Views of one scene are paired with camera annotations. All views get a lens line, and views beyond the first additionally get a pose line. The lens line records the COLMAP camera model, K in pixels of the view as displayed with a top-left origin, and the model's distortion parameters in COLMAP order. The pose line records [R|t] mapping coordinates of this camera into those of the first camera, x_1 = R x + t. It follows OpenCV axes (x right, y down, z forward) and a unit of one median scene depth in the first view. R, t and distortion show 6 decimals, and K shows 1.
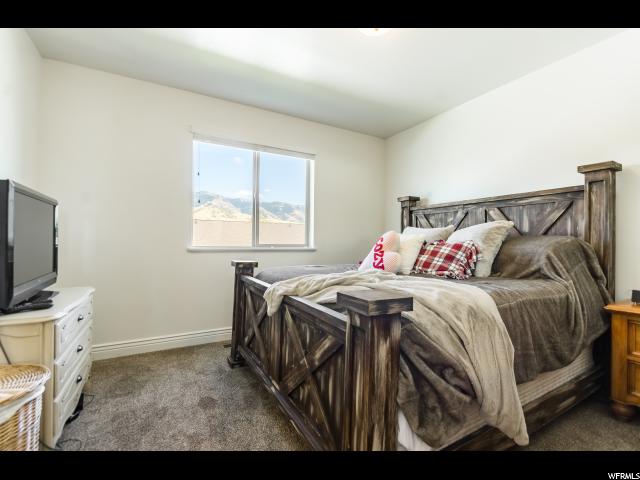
lens RADIAL K [[295.6, 0, 320.0], [0, 295.6, 240.0], [0, 0, 1]] dist [0.000417, 0.000008]
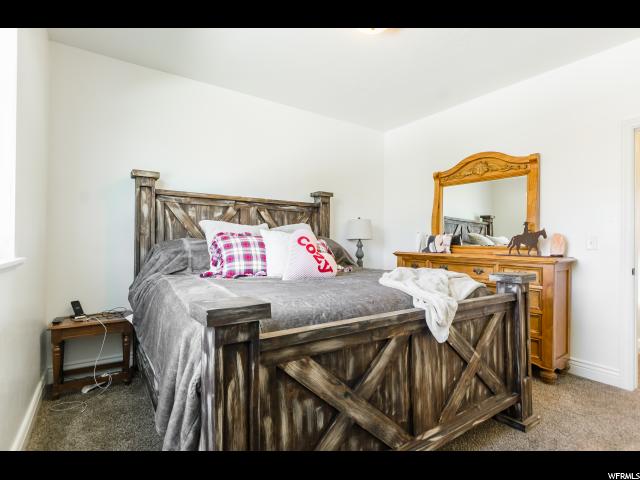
lens RADIAL K [[327.3, 0, 320.0], [0, 327.3, 240.0], [0, 0, 1]] dist [-0.001363, -0.000280]
pose [[-0.091987, -0.006769, 0.995737, -0.636228], [-0.020011, 0.999788, 0.004947, -0.004330], [-0.995559, -0.019471, -0.092103, 0.897979]]
